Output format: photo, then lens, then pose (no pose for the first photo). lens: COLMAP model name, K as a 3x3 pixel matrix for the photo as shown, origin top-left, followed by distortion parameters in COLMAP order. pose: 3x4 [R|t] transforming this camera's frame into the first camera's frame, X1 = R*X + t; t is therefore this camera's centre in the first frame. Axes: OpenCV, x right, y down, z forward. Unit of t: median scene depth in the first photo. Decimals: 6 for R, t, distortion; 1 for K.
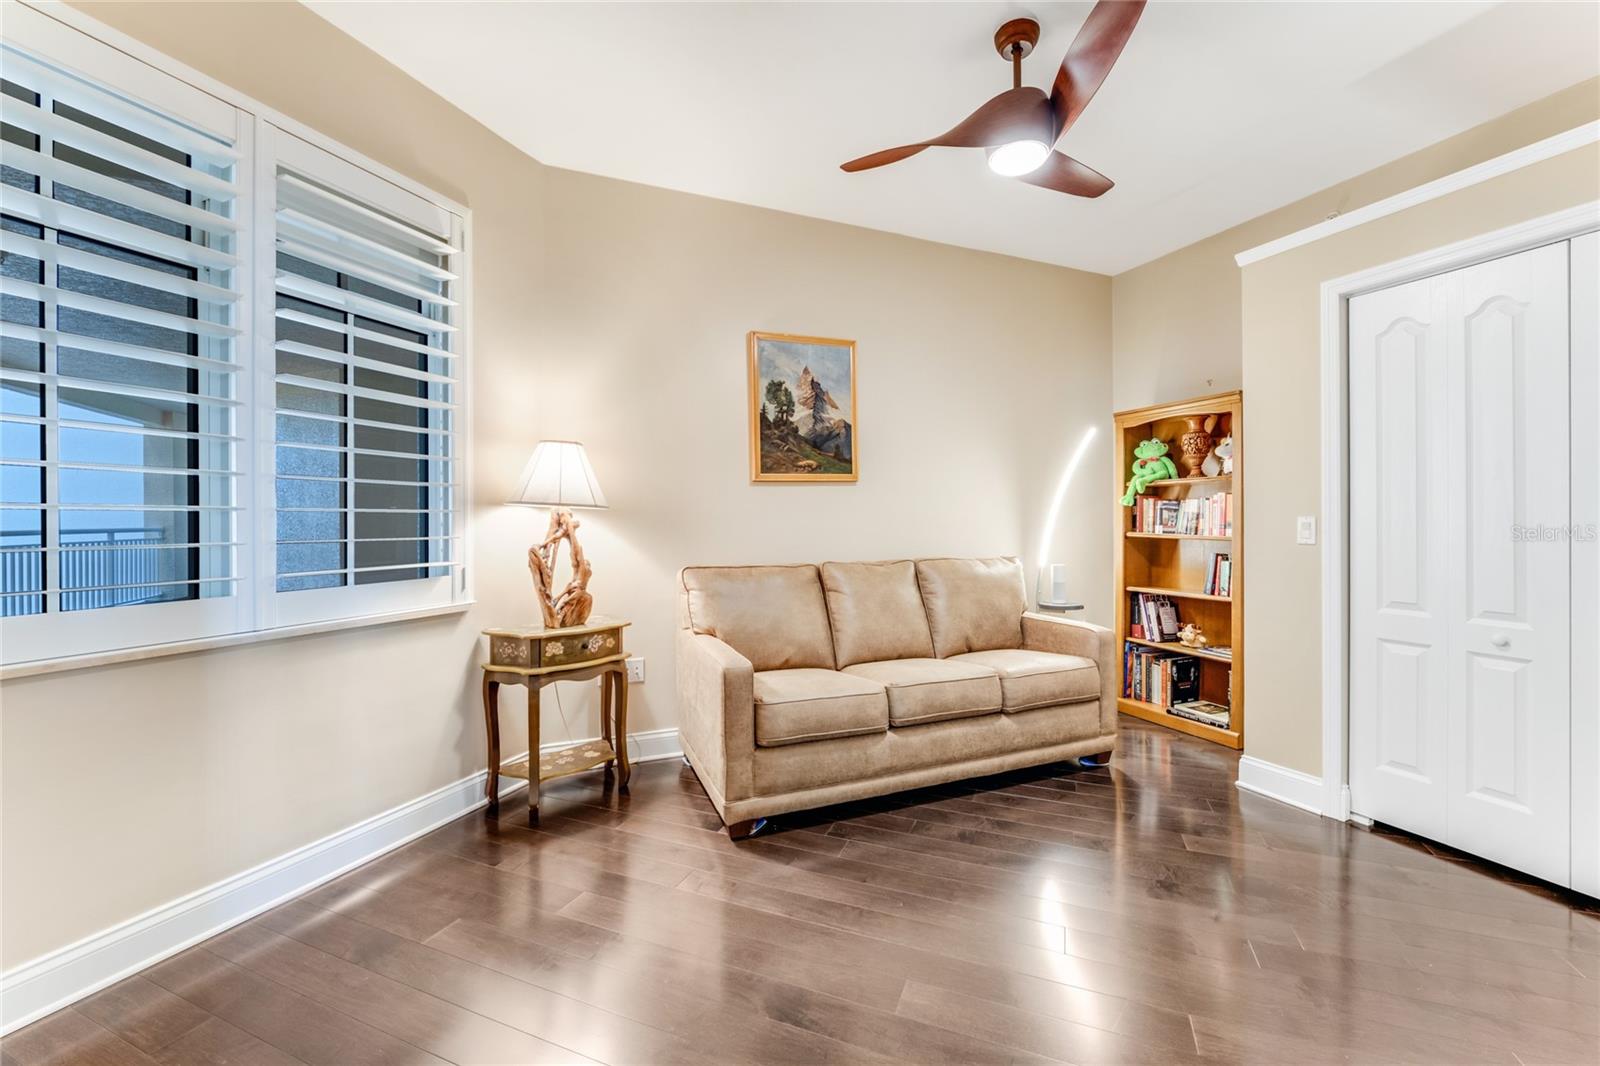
lens RADIAL K [[699.9, 0, 801.5], [0, 699.9, 513.0], [0, 0, 1]] dist [-0.001180, -0.000520]
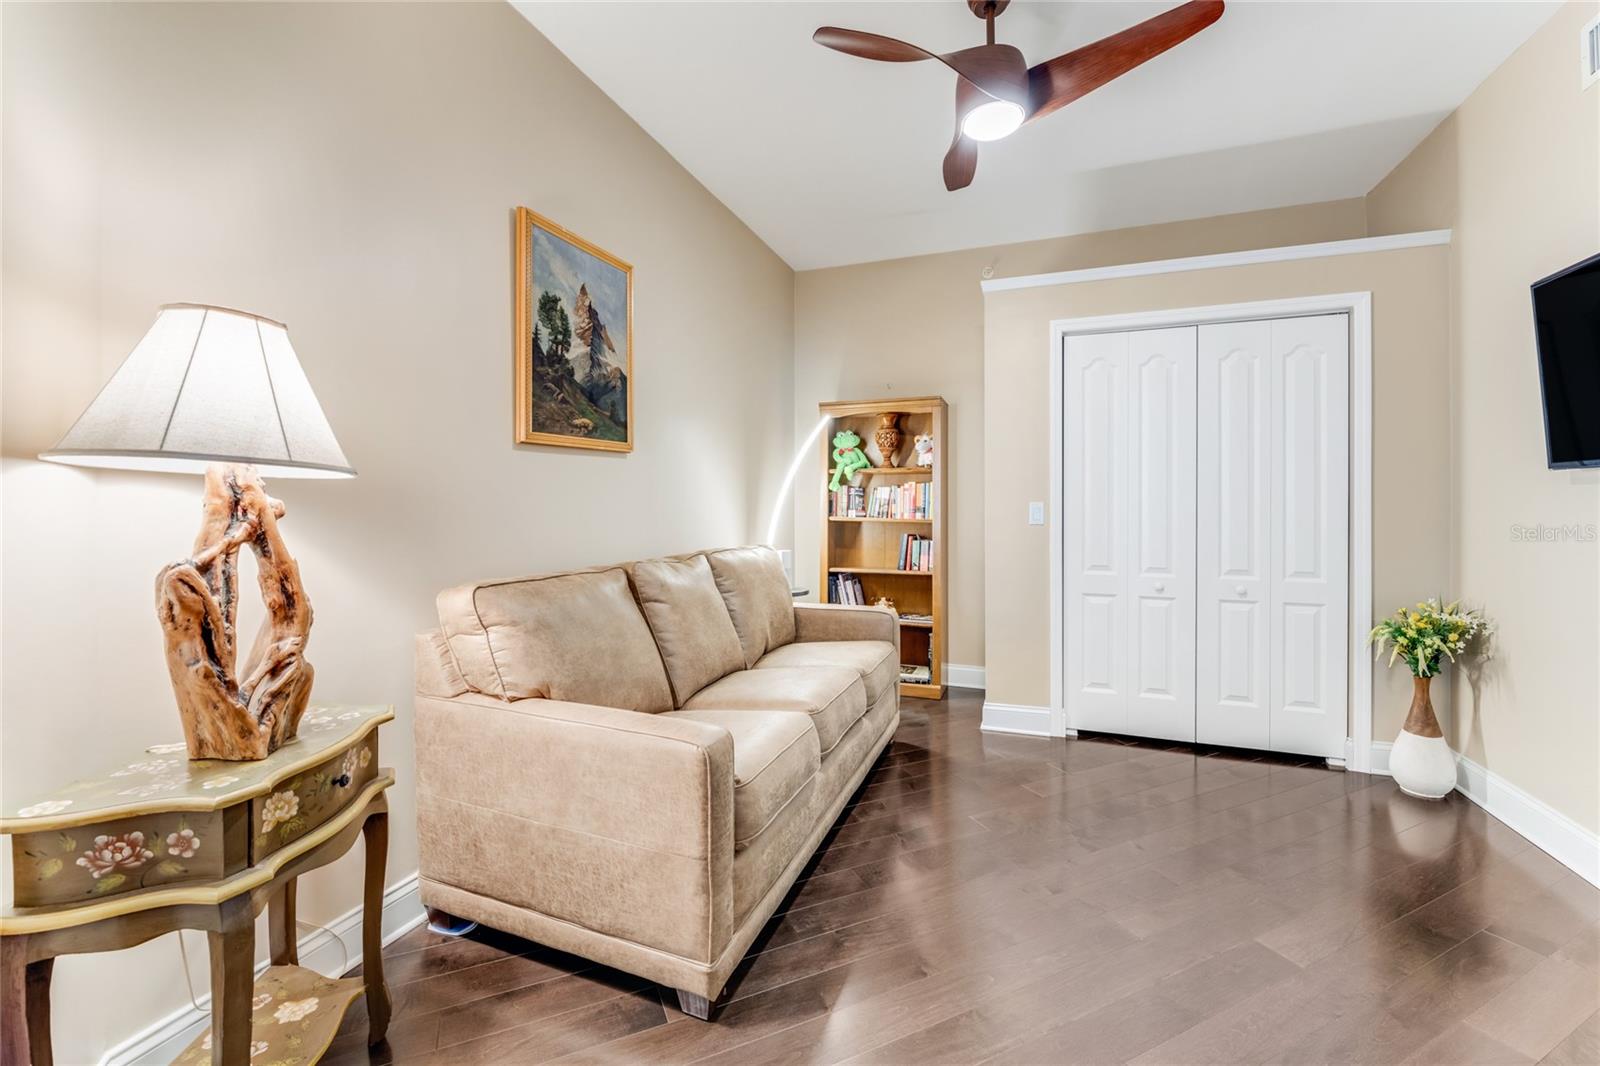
lens RADIAL K [[669.5, 0, 802.9], [0, 669.5, 498.0], [0, 0, 1]] dist [0.000119, -0.007464]
pose [[0.657694, 0.010786, 0.753208, -0.355678], [-0.010055, 0.999934, -0.005539, 0.005961], [-0.753218, -0.003930, 0.657759, 0.400254]]
